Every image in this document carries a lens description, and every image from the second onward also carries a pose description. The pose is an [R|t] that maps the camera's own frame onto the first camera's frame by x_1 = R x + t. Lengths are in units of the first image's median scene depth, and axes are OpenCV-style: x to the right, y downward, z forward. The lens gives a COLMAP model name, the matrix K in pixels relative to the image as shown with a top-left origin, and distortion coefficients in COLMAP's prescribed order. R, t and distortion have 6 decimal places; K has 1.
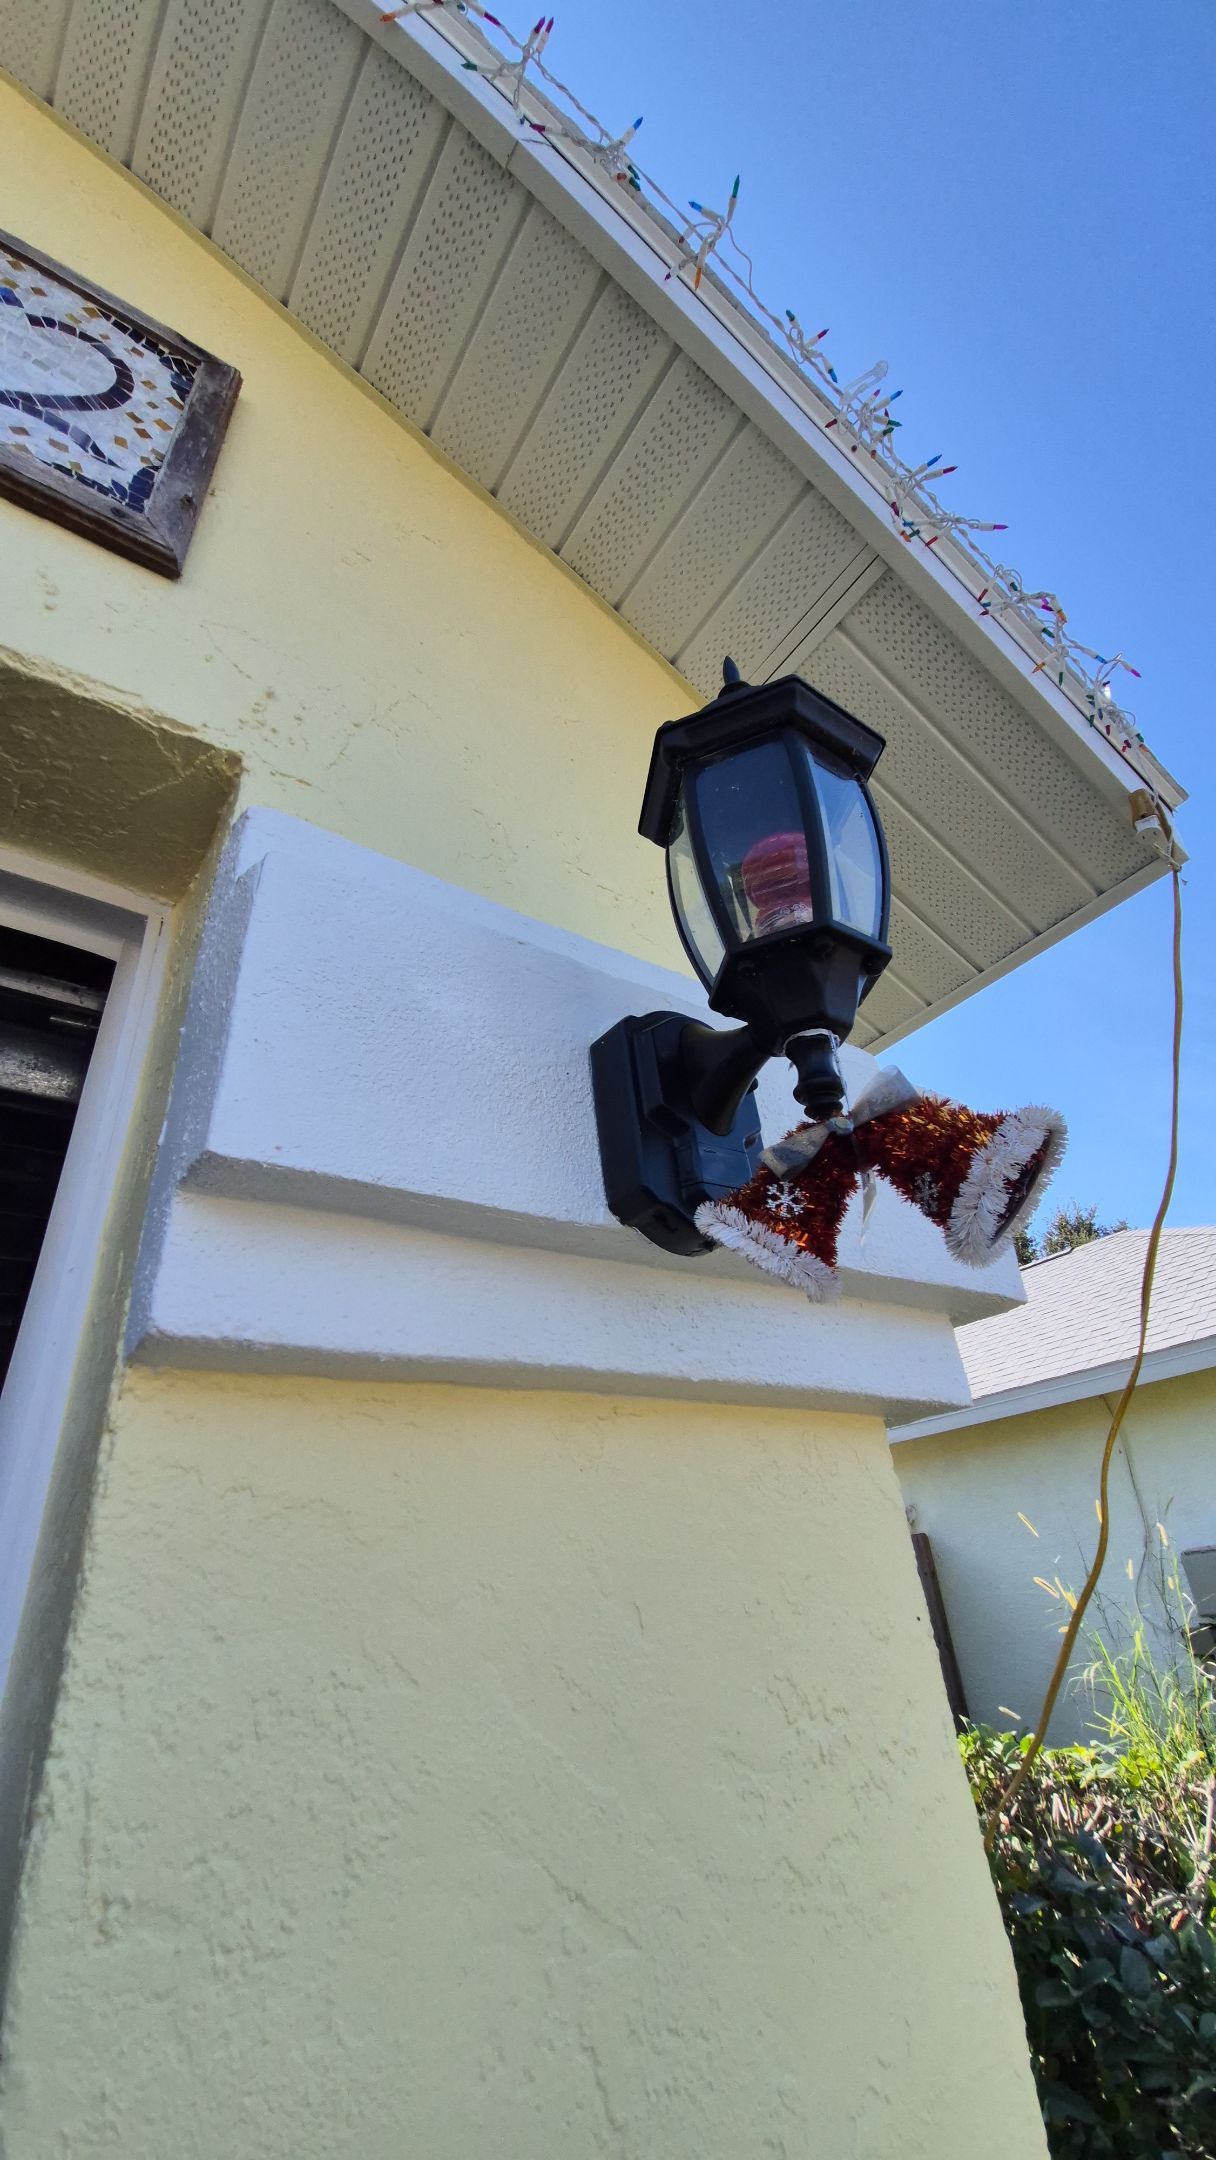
lens RADIAL K [[876.3, 0, 608.0], [0, 876.3, 1080.0], [0, 0, 1]] dist [0.000829, -0.012343]
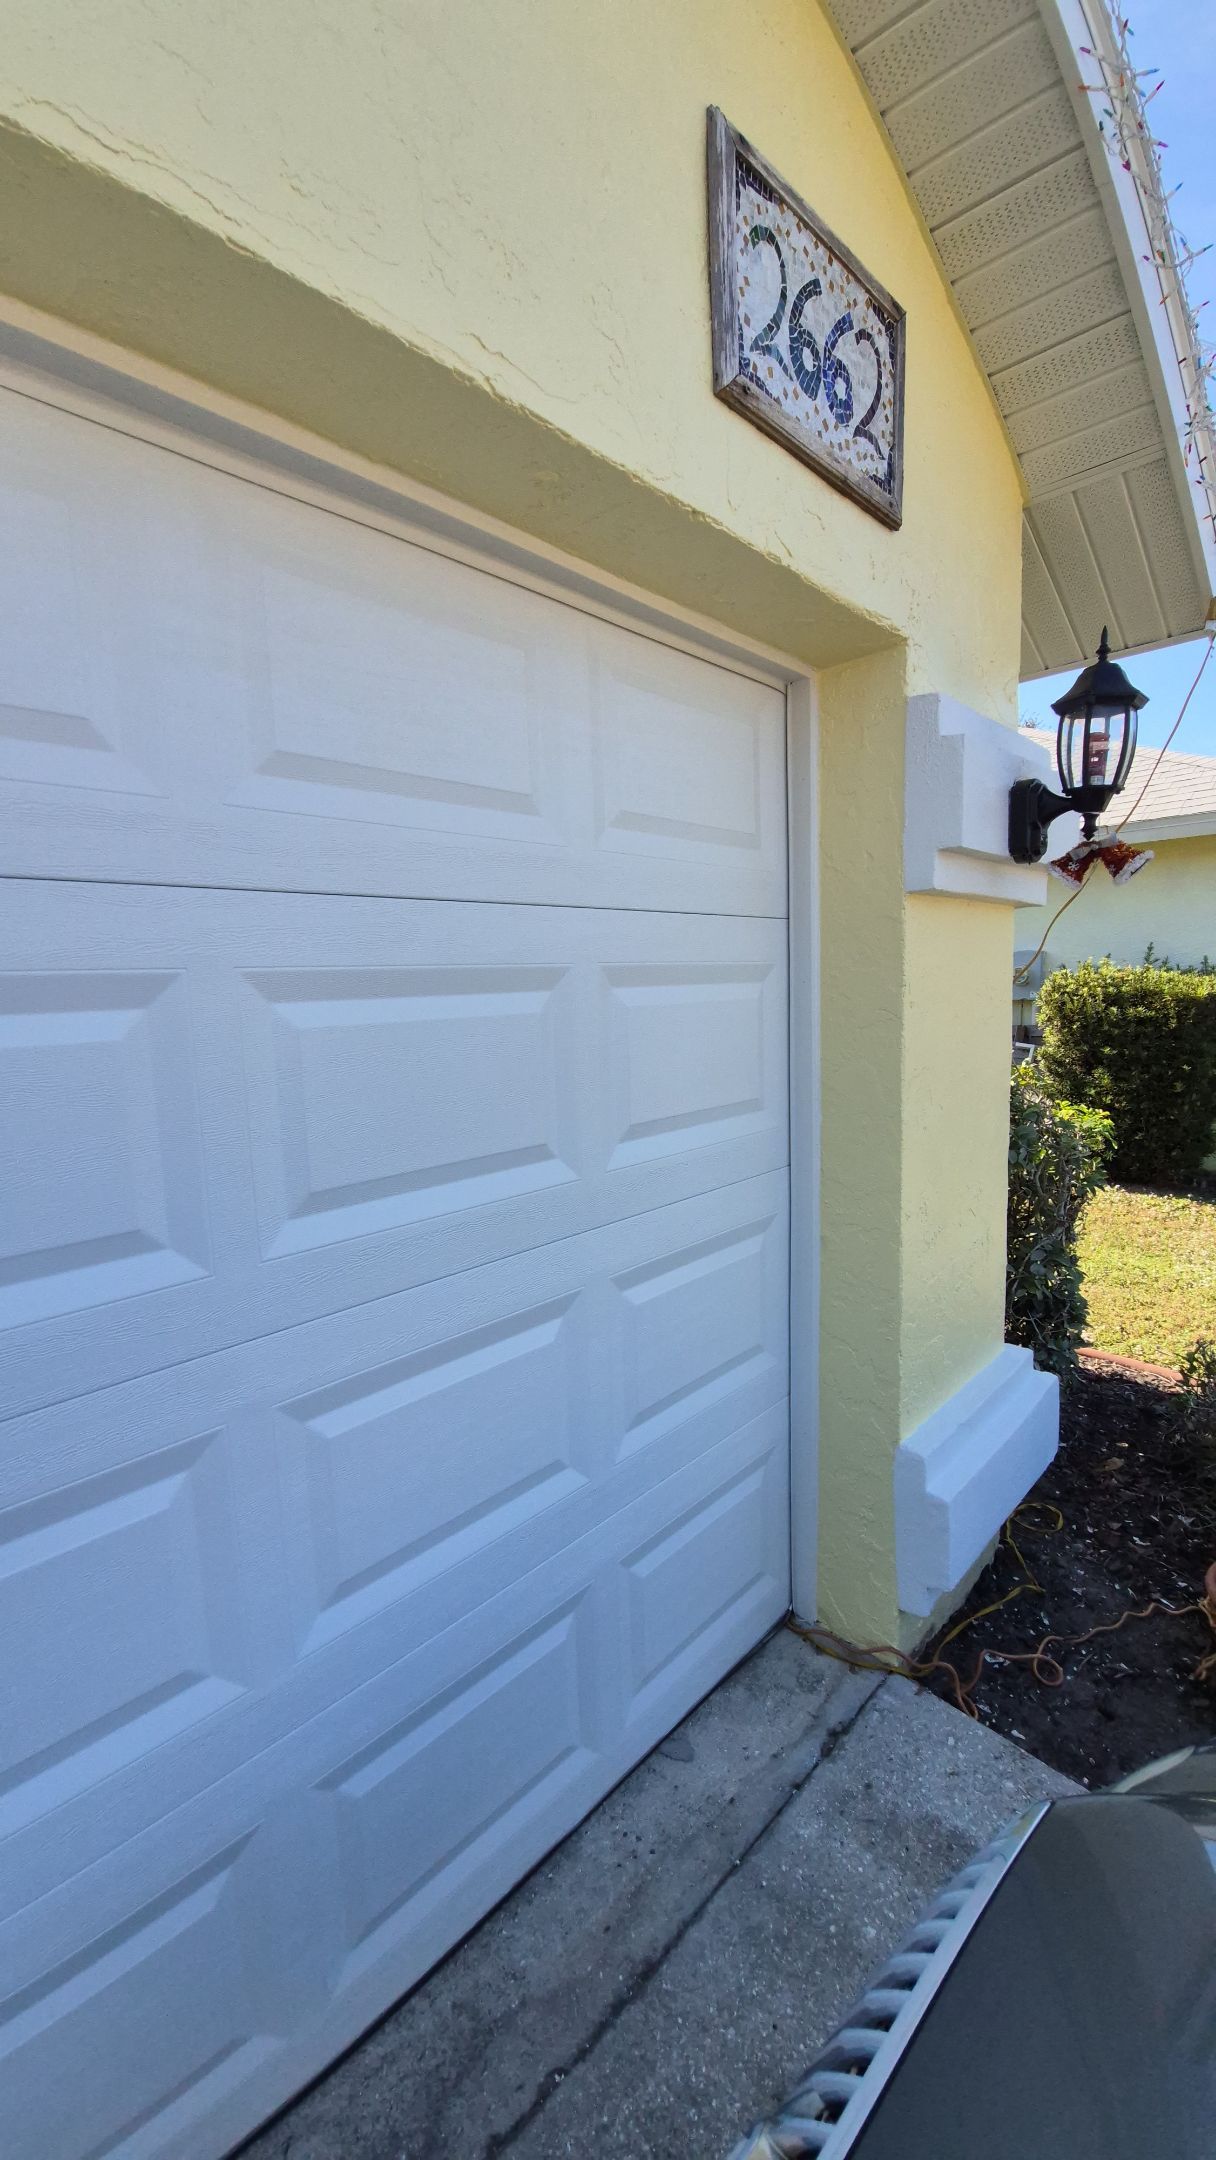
lens RADIAL K [[876.3, 0, 608.0], [0, 876.3, 1080.0], [0, 0, 1]] dist [0.000829, -0.012343]
pose [[0.980352, 0.029866, 0.194982, -1.565460], [-0.142710, 0.789780, 0.596558, -0.688680], [-0.136176, -0.612663, 0.778524, -1.406624]]
